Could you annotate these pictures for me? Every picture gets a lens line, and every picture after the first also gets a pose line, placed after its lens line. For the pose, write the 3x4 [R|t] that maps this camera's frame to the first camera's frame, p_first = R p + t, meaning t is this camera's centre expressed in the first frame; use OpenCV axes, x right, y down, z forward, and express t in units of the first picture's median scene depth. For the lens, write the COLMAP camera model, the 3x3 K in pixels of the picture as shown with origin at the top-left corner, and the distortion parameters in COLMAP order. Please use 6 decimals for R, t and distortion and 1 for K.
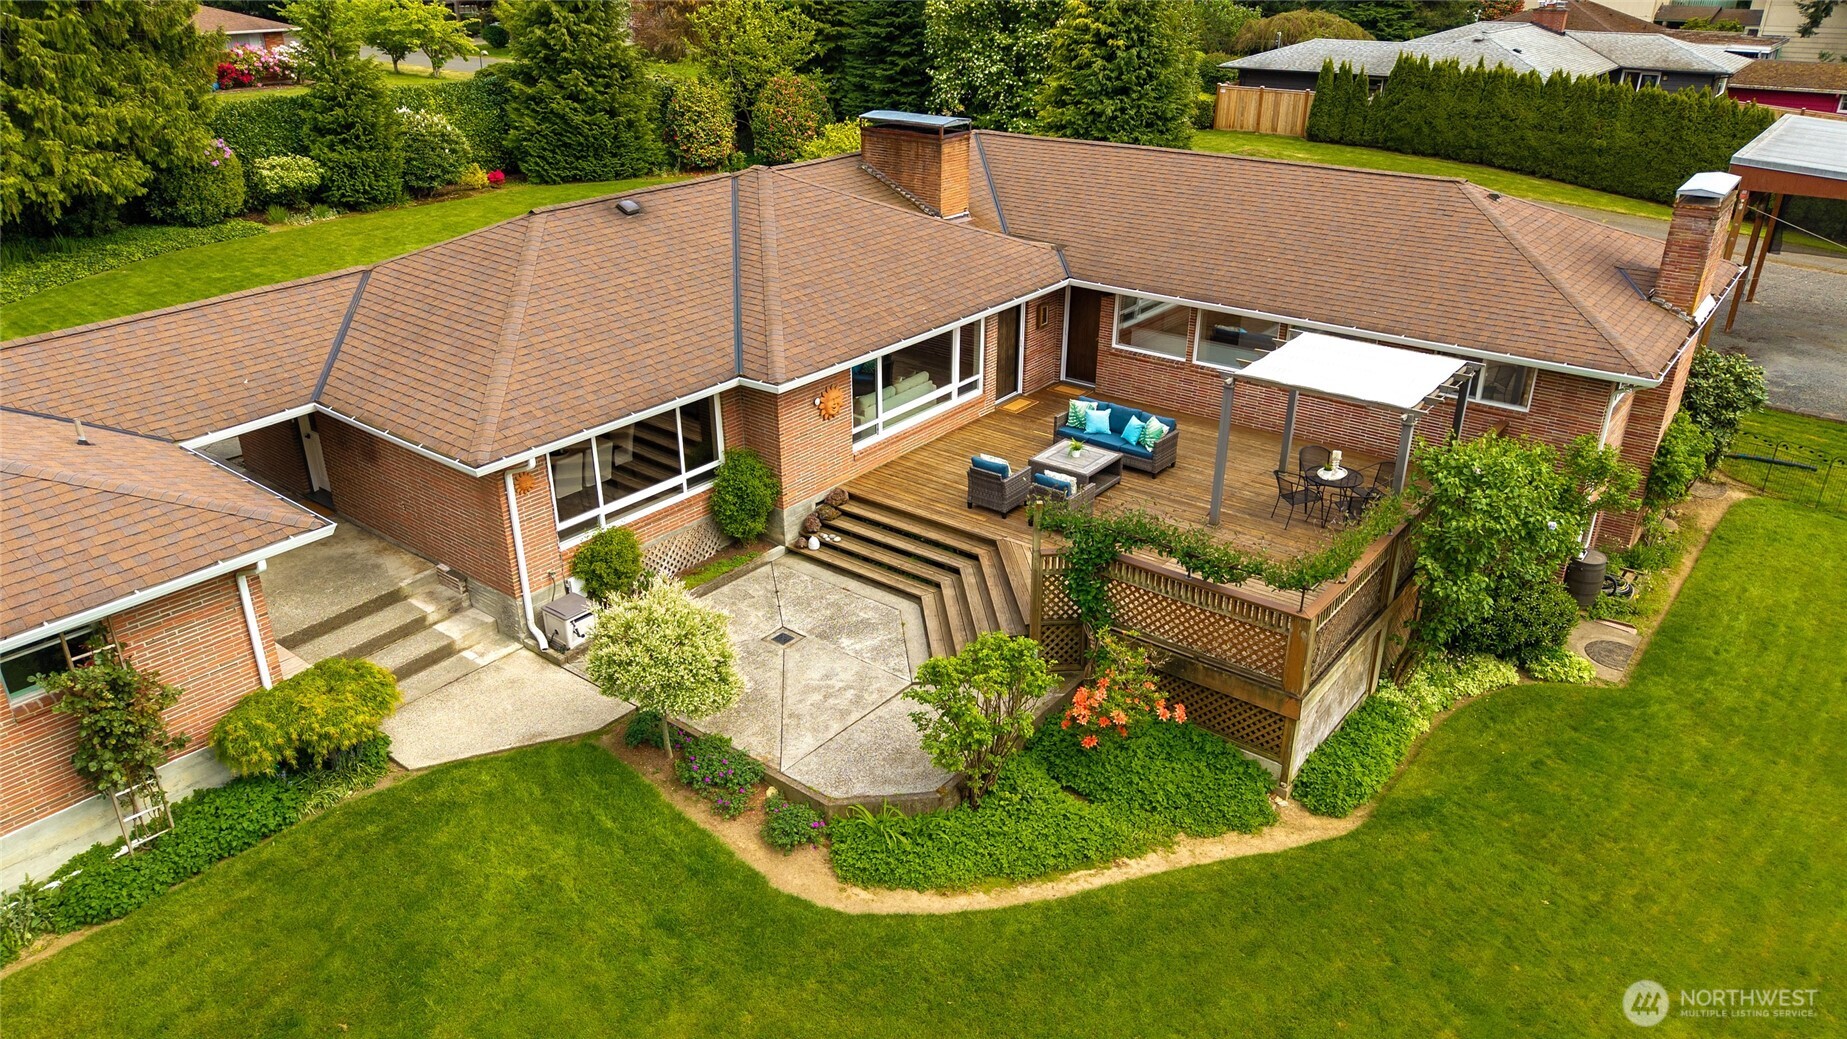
lens RADIAL K [[1228.4, 0, 930.5], [0, 1228.4, 505.4], [0, 0, 1]] dist [0.009489, -0.005514]
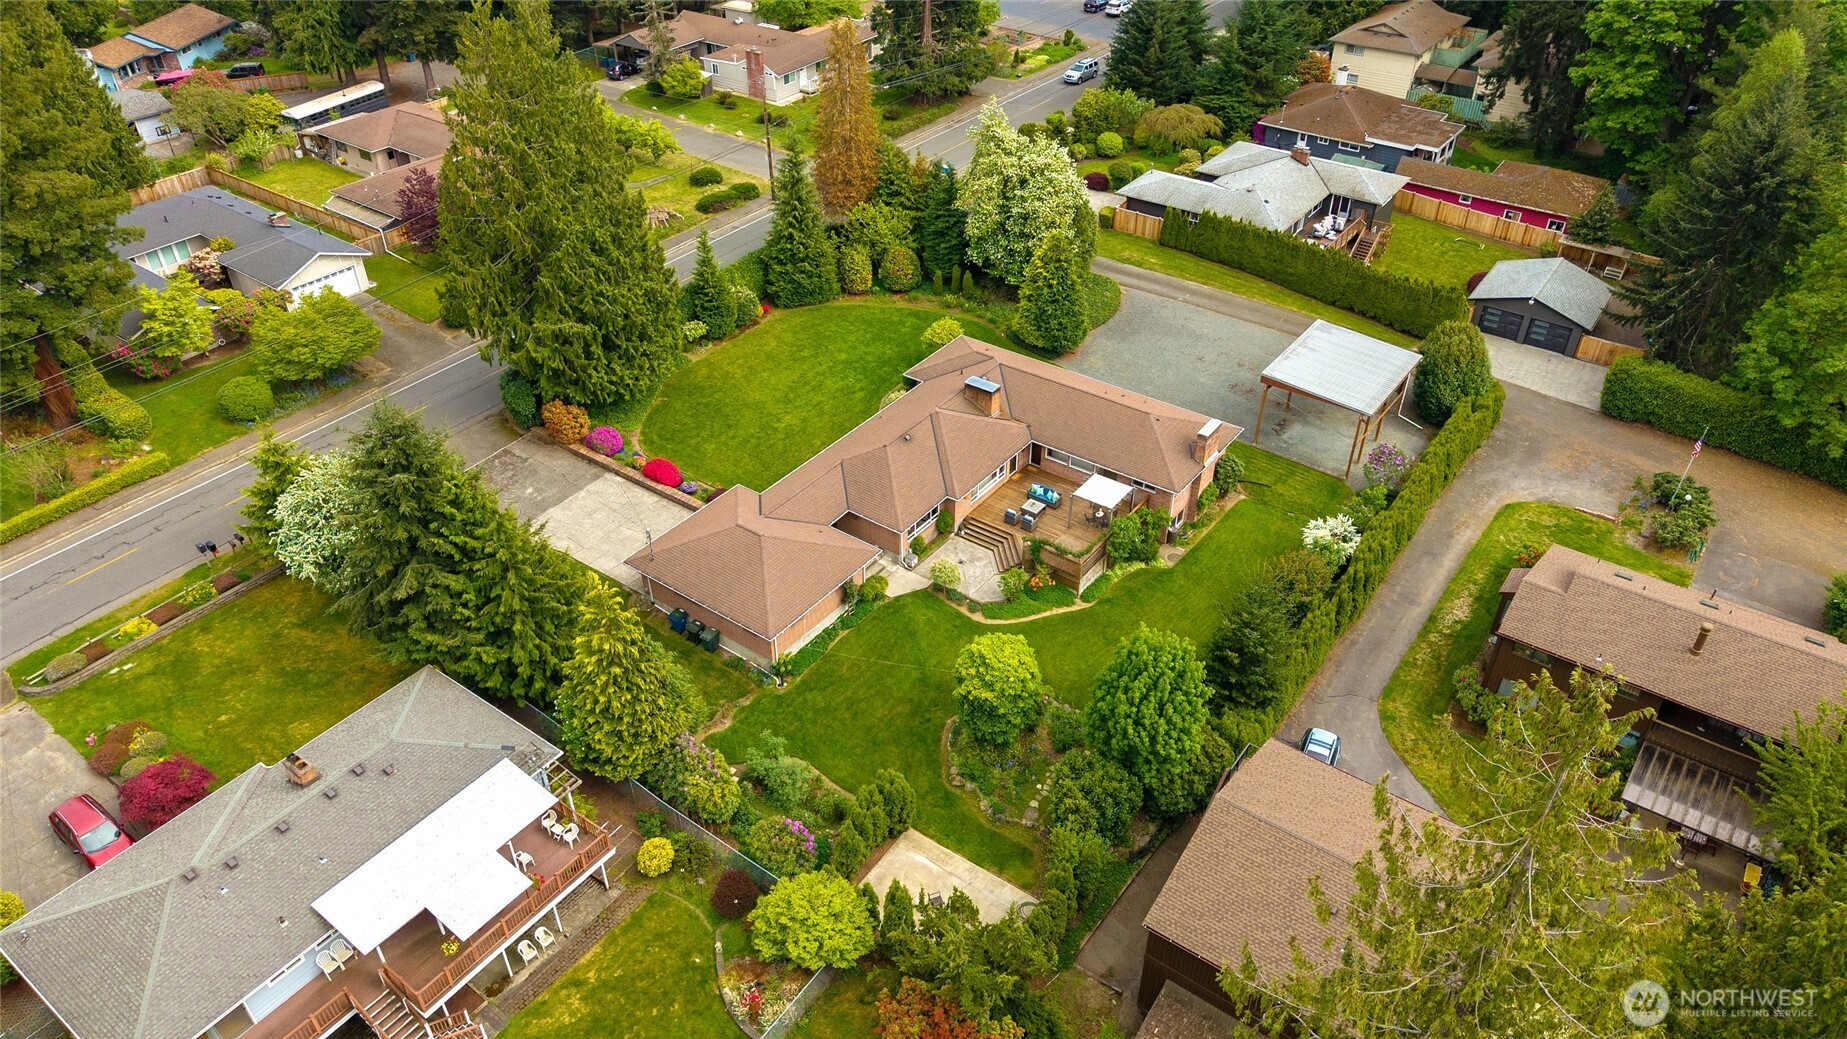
lens RADIAL K [[1228.4, 0, 930.5], [0, 1228.4, 505.4], [0, 0, 1]] dist [0.009489, -0.005514]
pose [[0.999597, -0.018100, 0.021857, -0.270463], [0.013505, 0.980793, 0.194585, -0.766841], [-0.024959, -0.194212, 0.980642, -2.607173]]
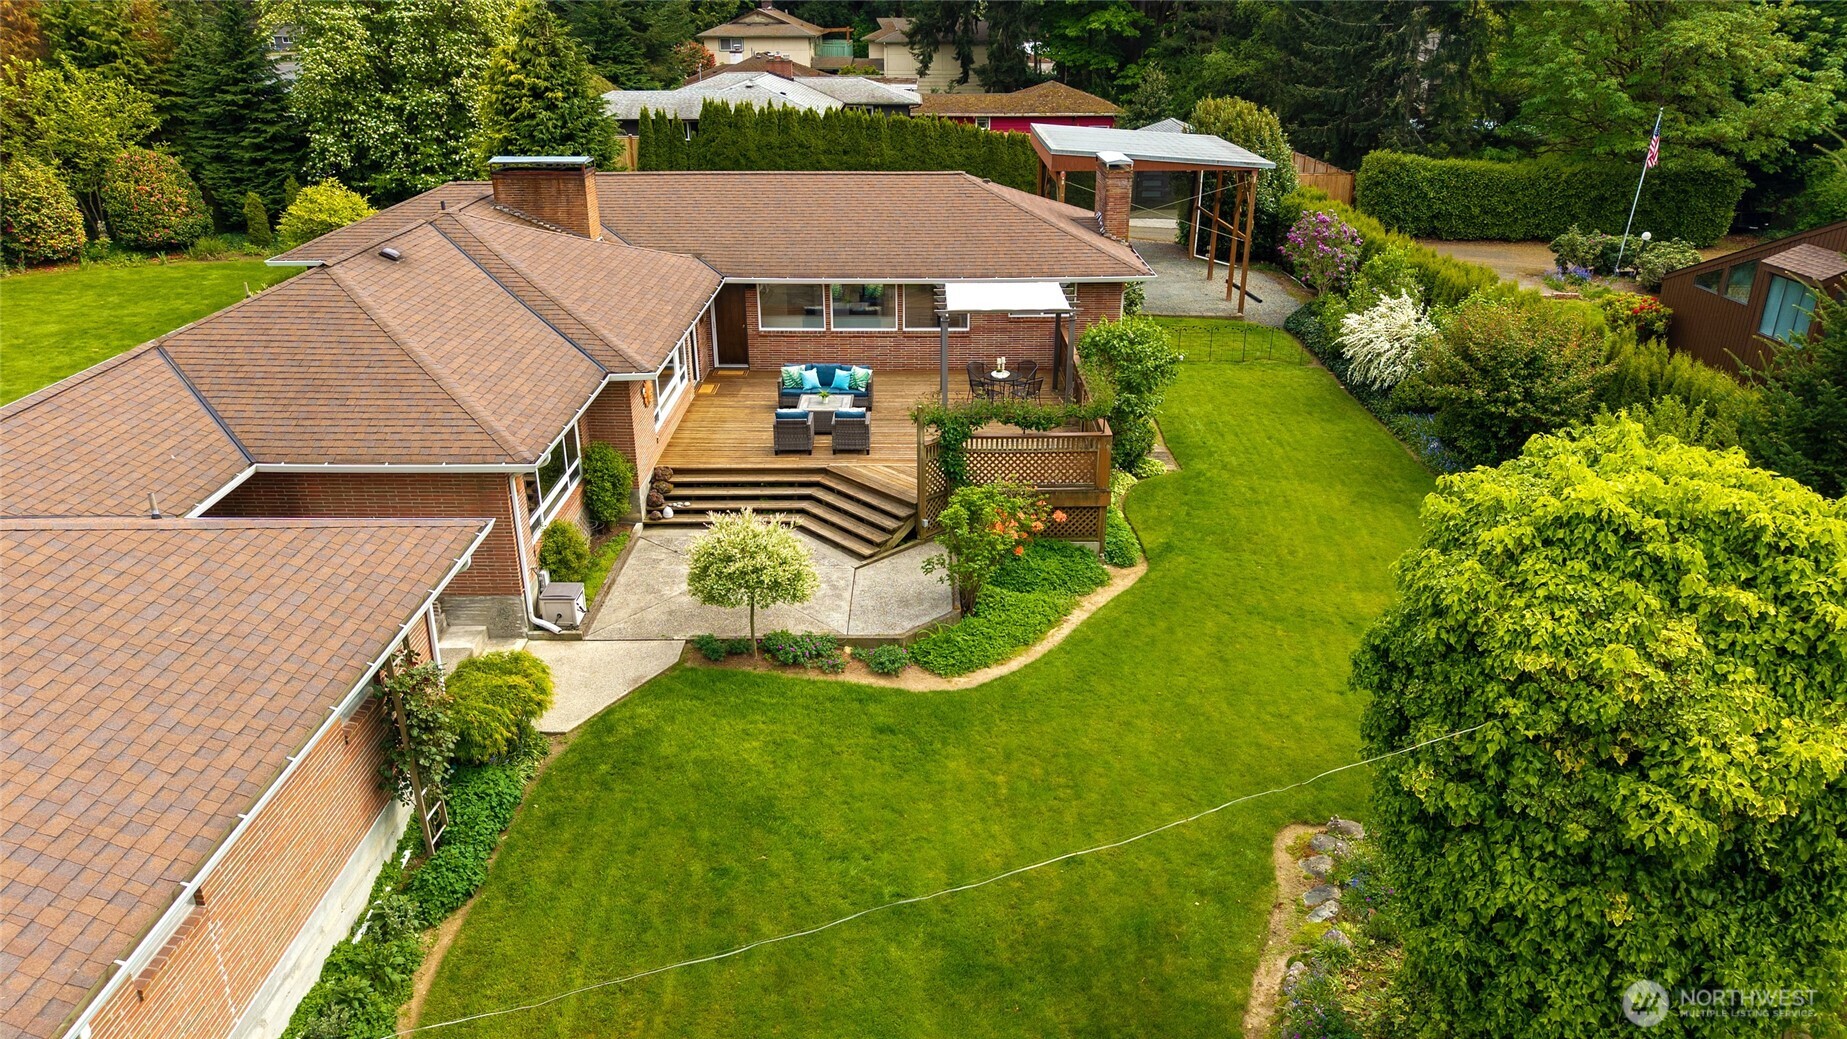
lens RADIAL K [[1228.4, 0, 930.5], [0, 1228.4, 505.4], [0, 0, 1]] dist [0.009489, -0.005514]
pose [[0.788475, -0.233830, 0.568886, -0.551684], [0.258648, 0.965214, 0.038247, 0.043656], [-0.558040, 0.116984, 0.821526, -0.092921]]
